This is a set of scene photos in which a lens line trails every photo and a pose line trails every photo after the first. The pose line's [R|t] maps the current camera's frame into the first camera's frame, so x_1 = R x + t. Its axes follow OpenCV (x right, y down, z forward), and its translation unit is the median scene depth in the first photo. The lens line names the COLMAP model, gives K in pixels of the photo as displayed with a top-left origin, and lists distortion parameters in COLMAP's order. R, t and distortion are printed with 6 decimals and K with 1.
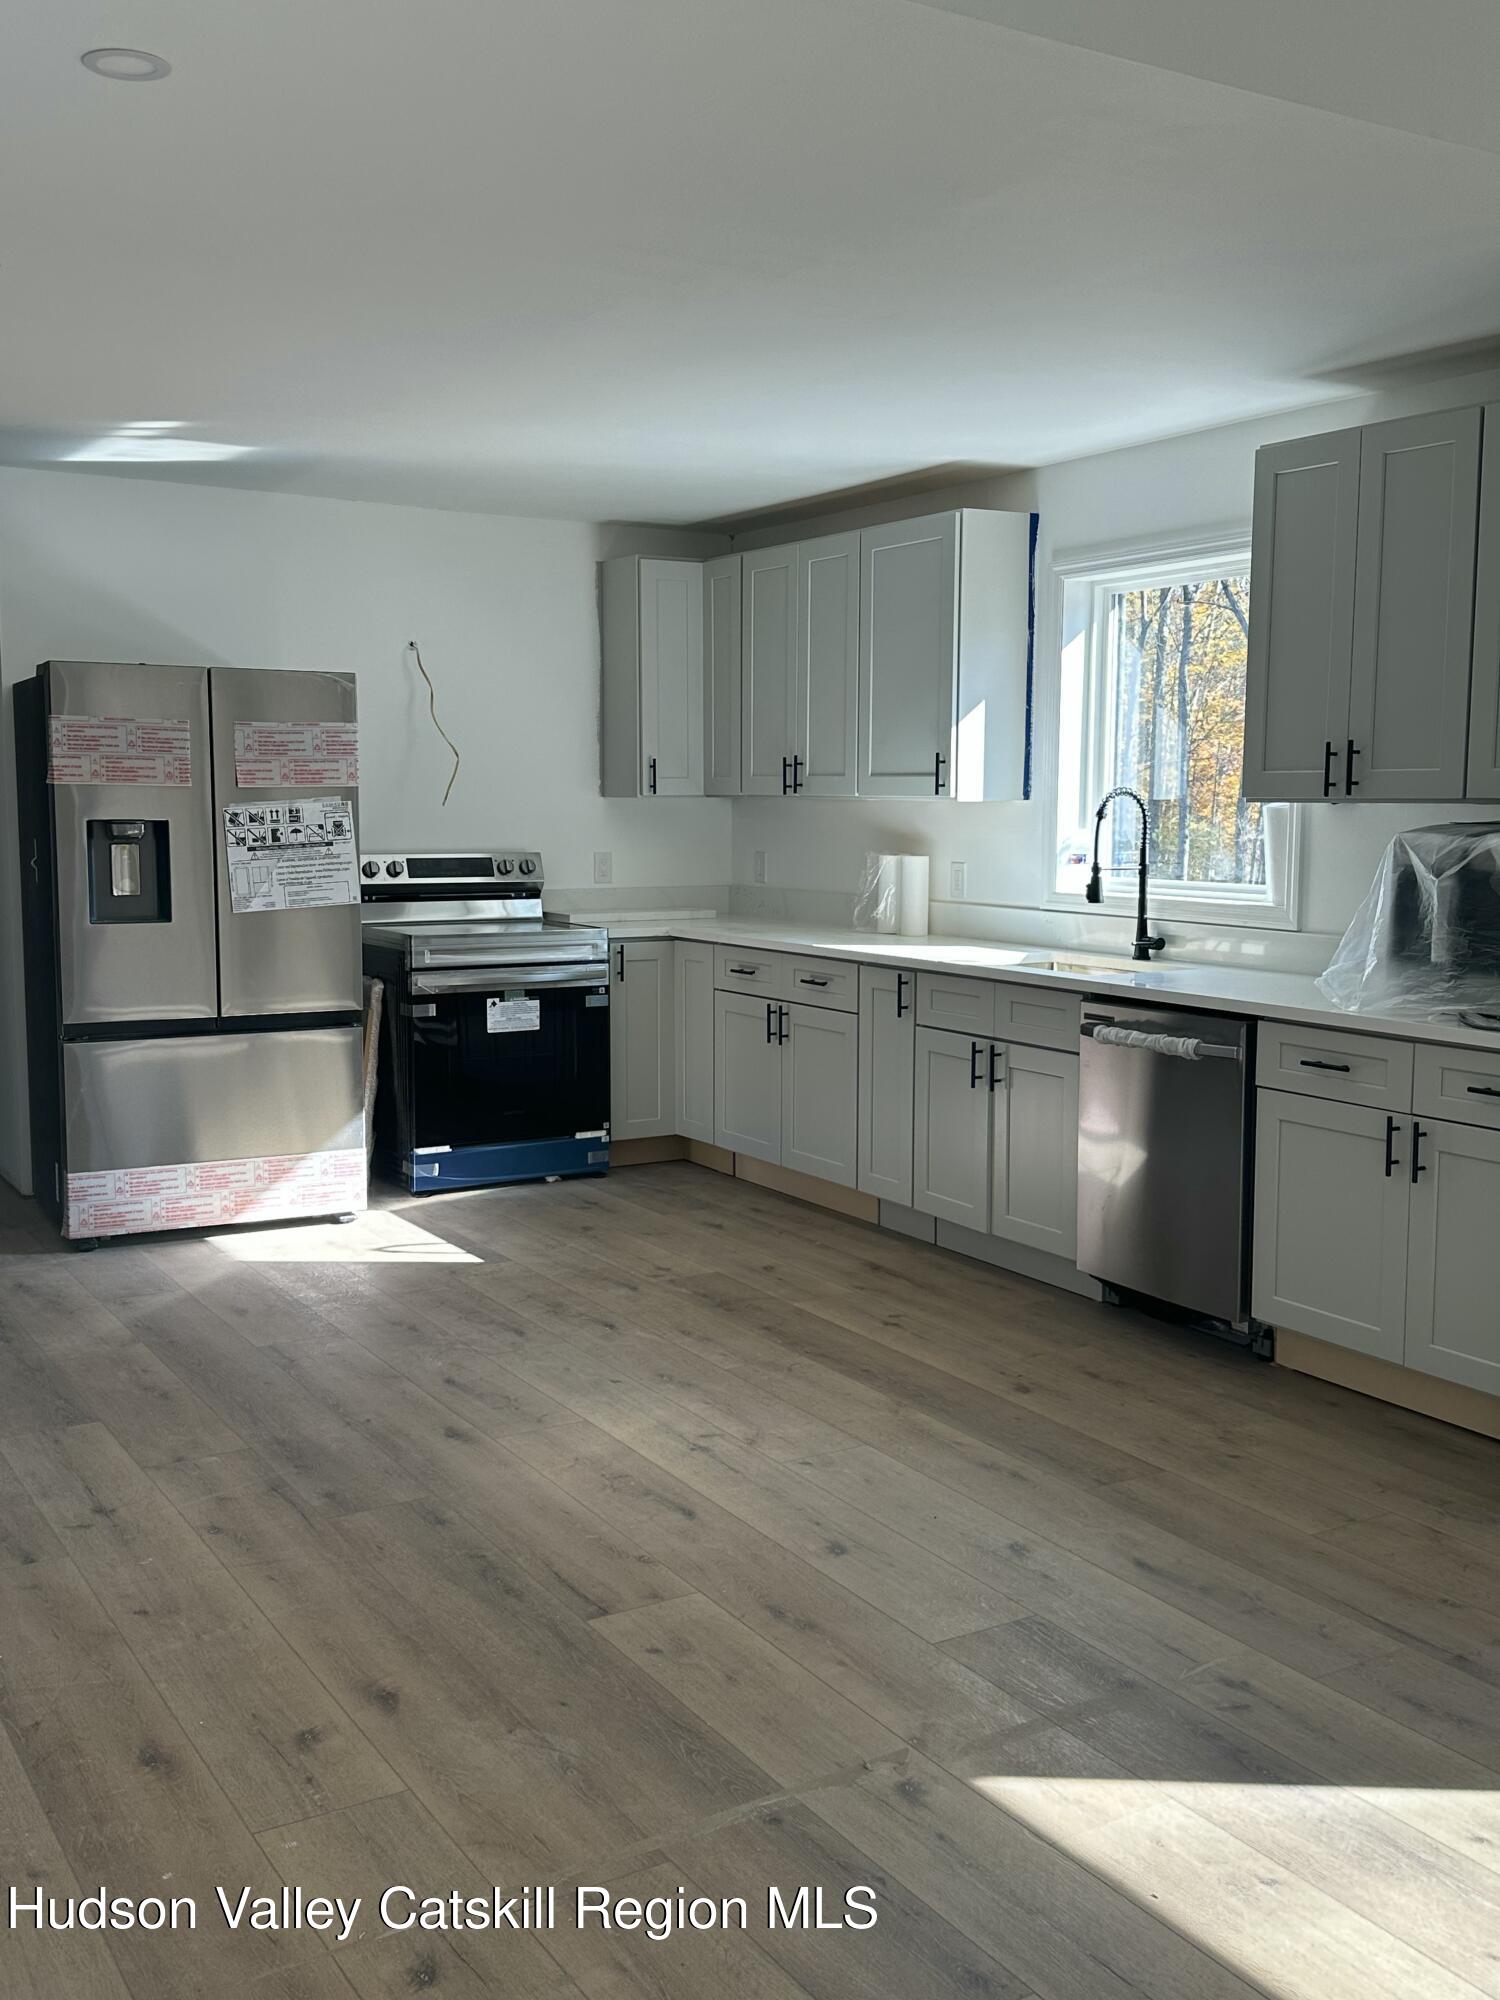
lens RADIAL K [[1897.0, 0, 744.7], [0, 1897.0, 1015.8], [0, 0, 1]] dist [0.097154, 0.000000]
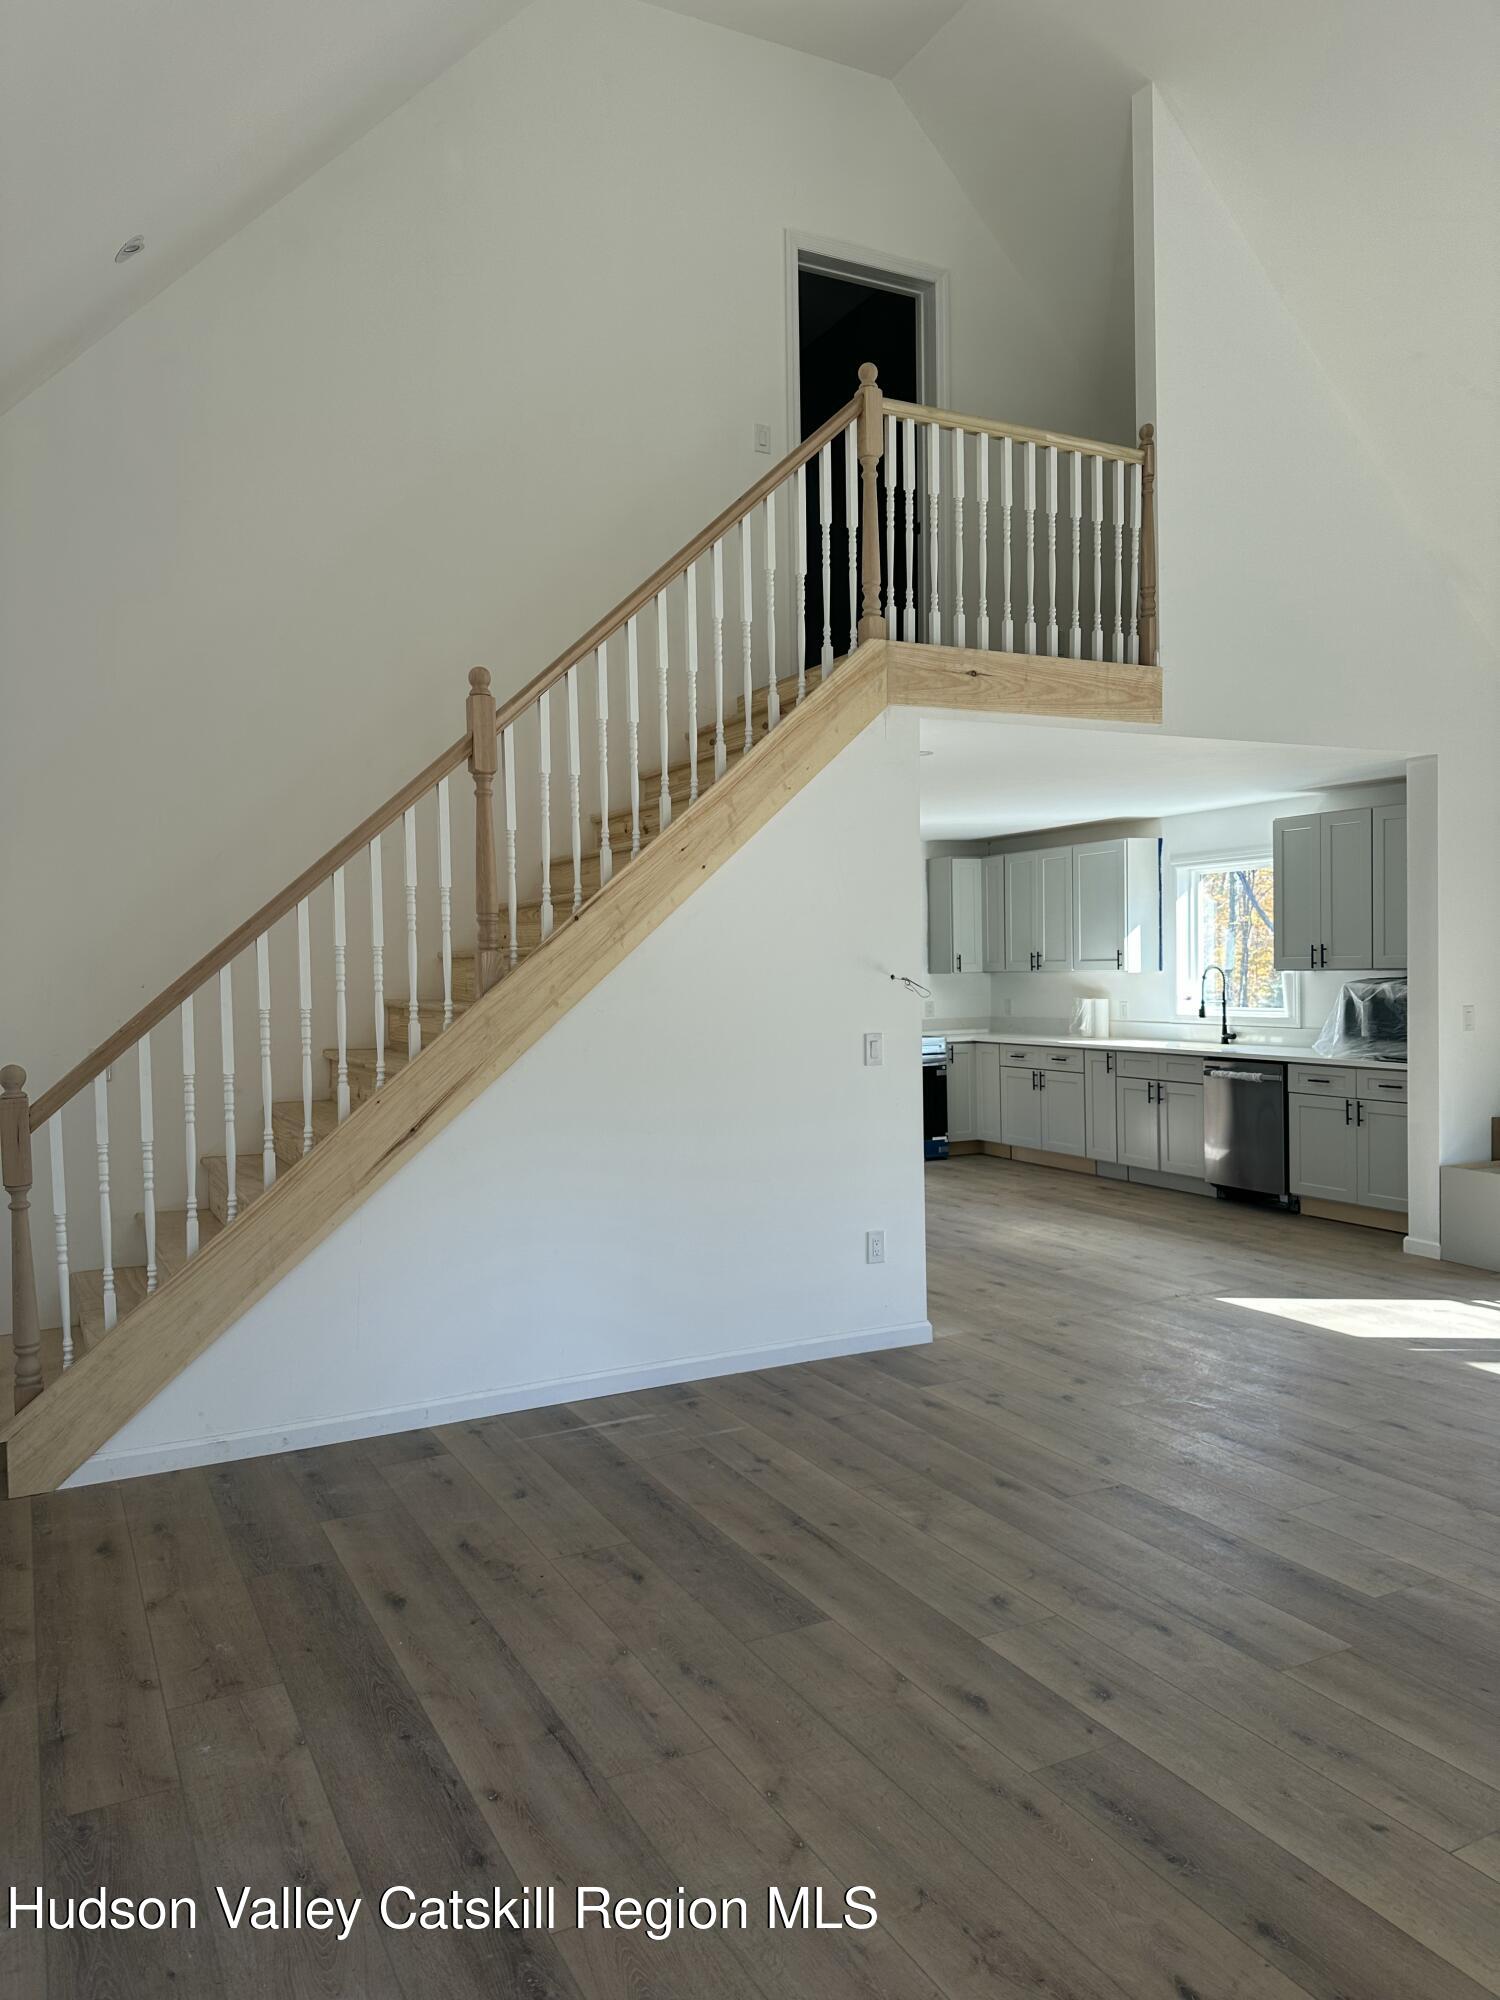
lens RADIAL K [[1390.2, 0, 736.9], [0, 1390.2, 1014.8], [0, 0, 1]] dist [0.034797, -0.038172]
pose [[0.997005, -0.013662, -0.076115, -0.229494], [0.007098, 0.996283, -0.085843, 0.071626], [0.077005, 0.085046, 0.993397, -0.635881]]
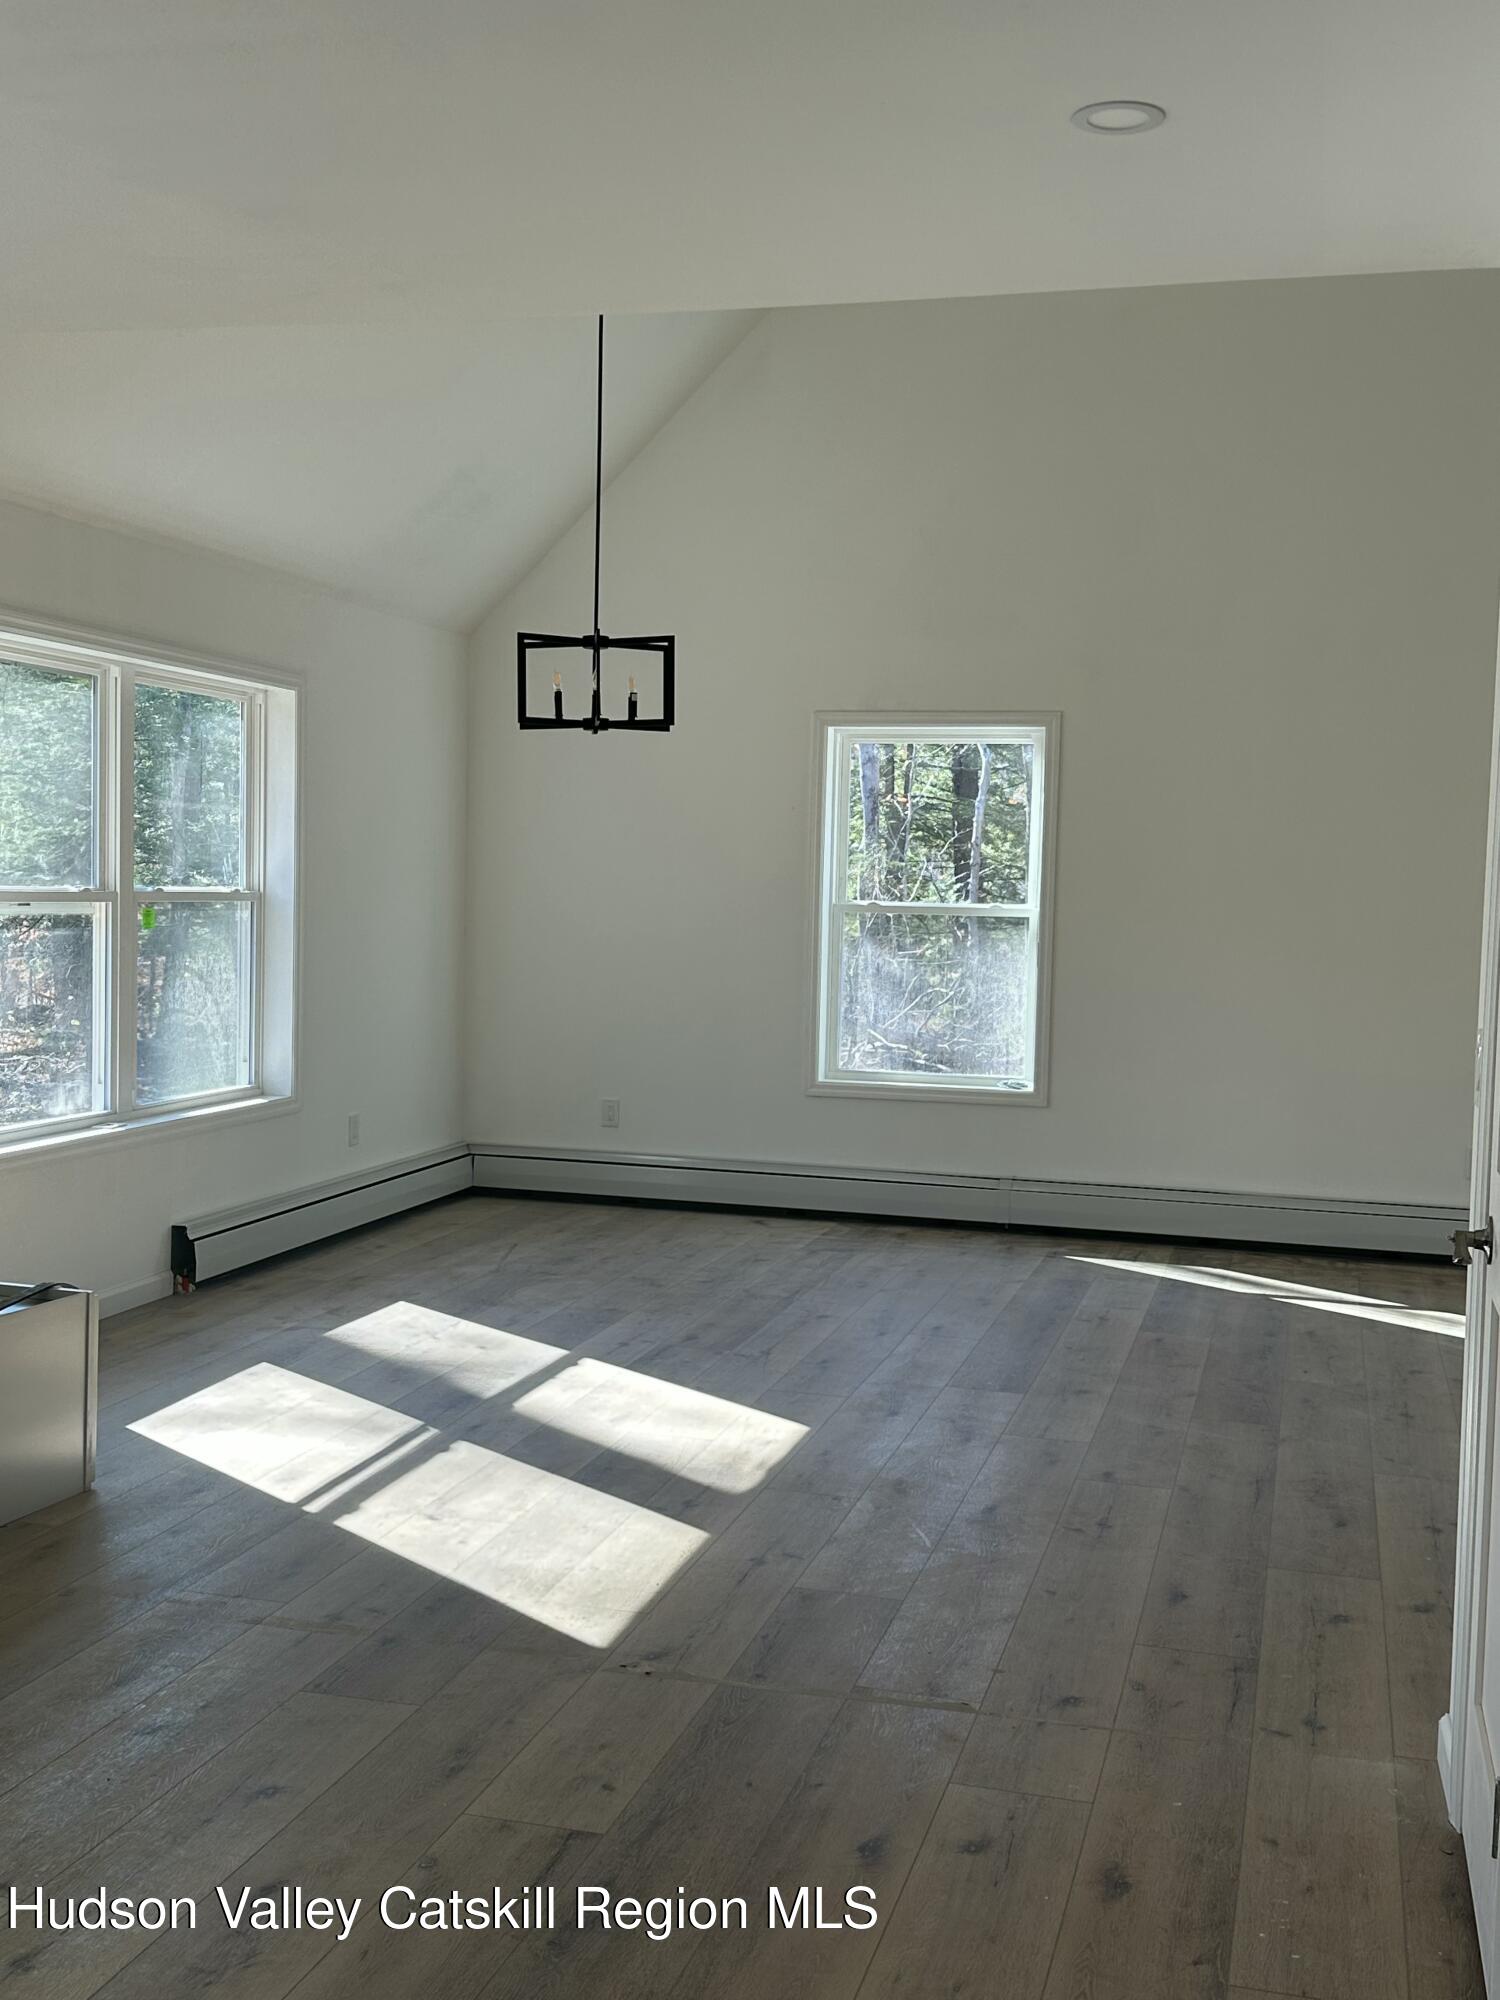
lens RADIAL K [[2159.2, 0, 752.4], [0, 2159.2, 991.8], [0, 0, 1]] dist [0.127220, 0.000000]
pose [[-0.683382, -0.055066, 0.727982, -0.500364], [0.064612, 0.988677, 0.135439, -0.113297], [-0.727197, 0.139593, -0.672086, 0.946078]]
